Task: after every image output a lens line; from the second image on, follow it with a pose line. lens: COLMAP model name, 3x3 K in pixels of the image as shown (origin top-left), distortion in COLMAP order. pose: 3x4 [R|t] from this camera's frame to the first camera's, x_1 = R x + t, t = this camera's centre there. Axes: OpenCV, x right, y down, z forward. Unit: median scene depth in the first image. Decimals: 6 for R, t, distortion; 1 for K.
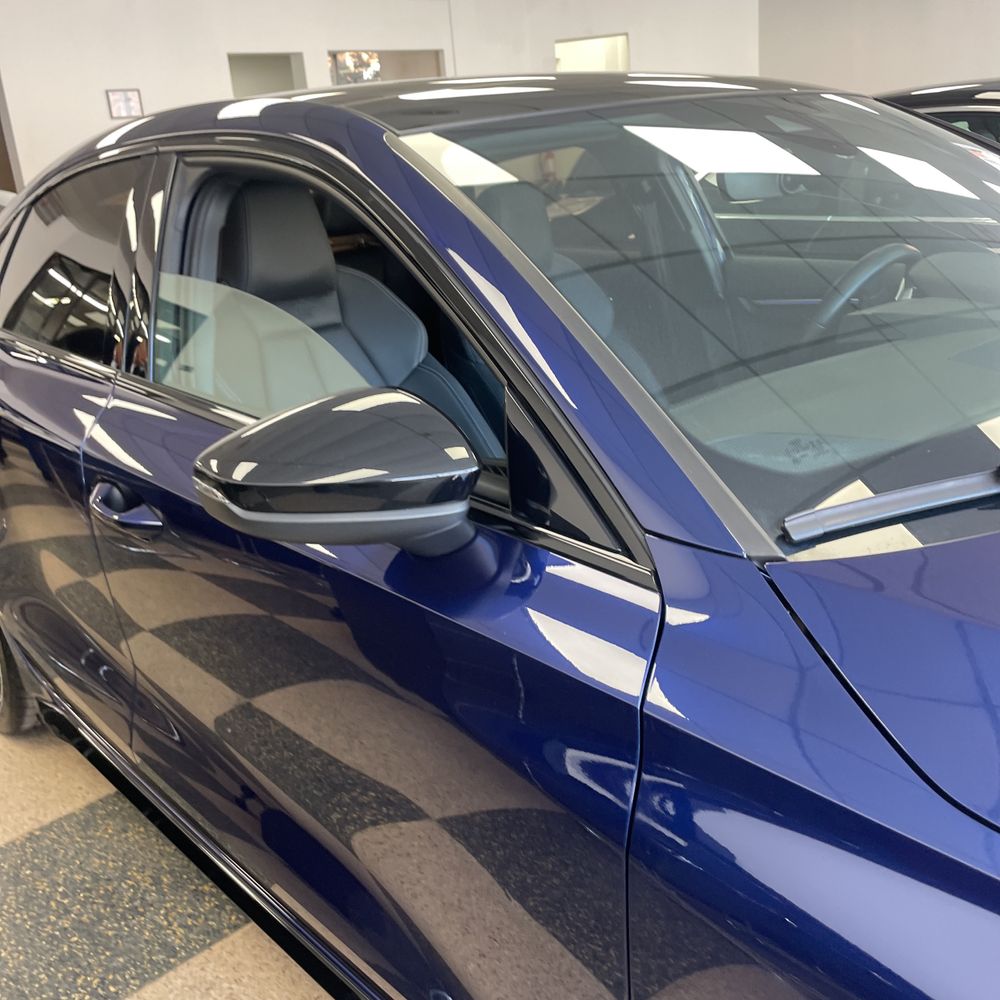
lens RADIAL K [[1013.6, 0, 495.0], [0, 1013.6, 501.9], [0, 0, 1]] dist [0.007743, 0.000000]
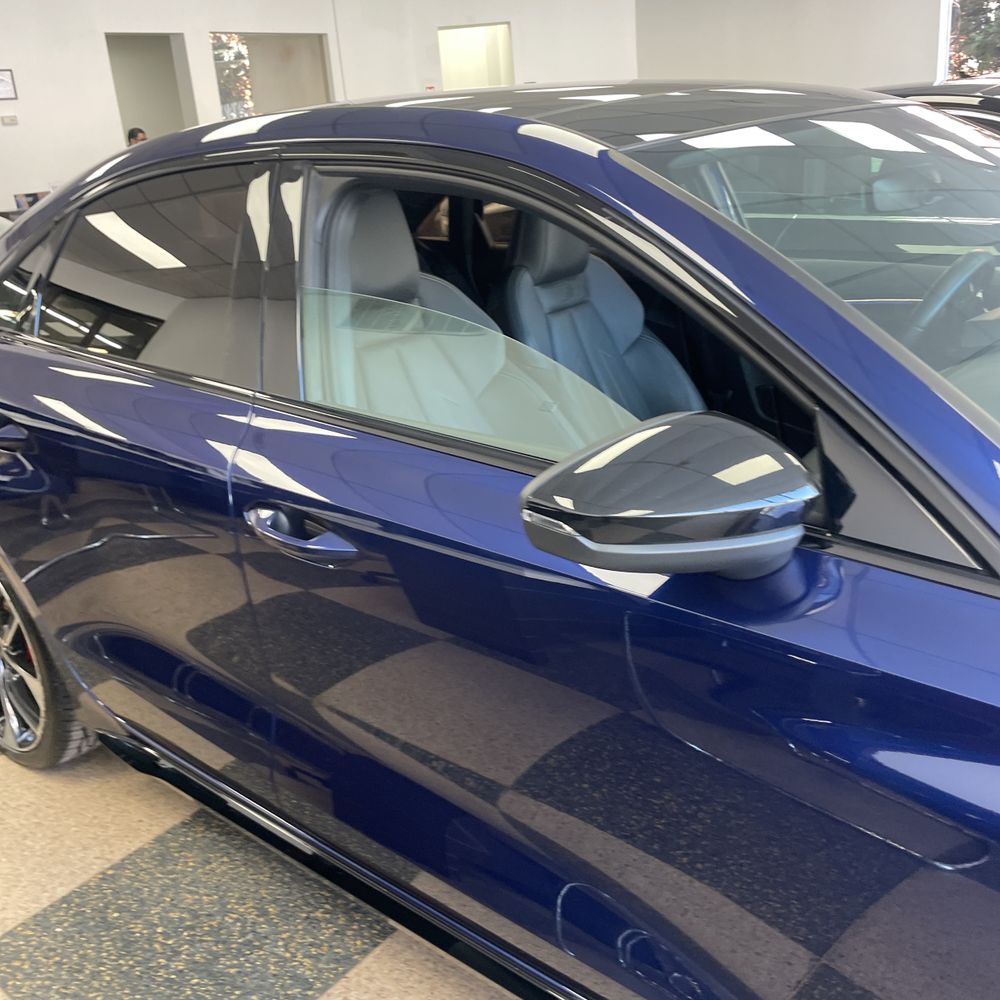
lens RADIAL K [[1013.6, 0, 494.8], [0, 1013.6, 497.4], [0, 0, 1]] dist [0.007743, 0.000000]
pose [[0.989414, -0.035388, 0.140742, -0.238074], [0.033911, 0.999342, 0.012878, -0.025838], [-0.141105, -0.007969, 0.989963, 0.016034]]
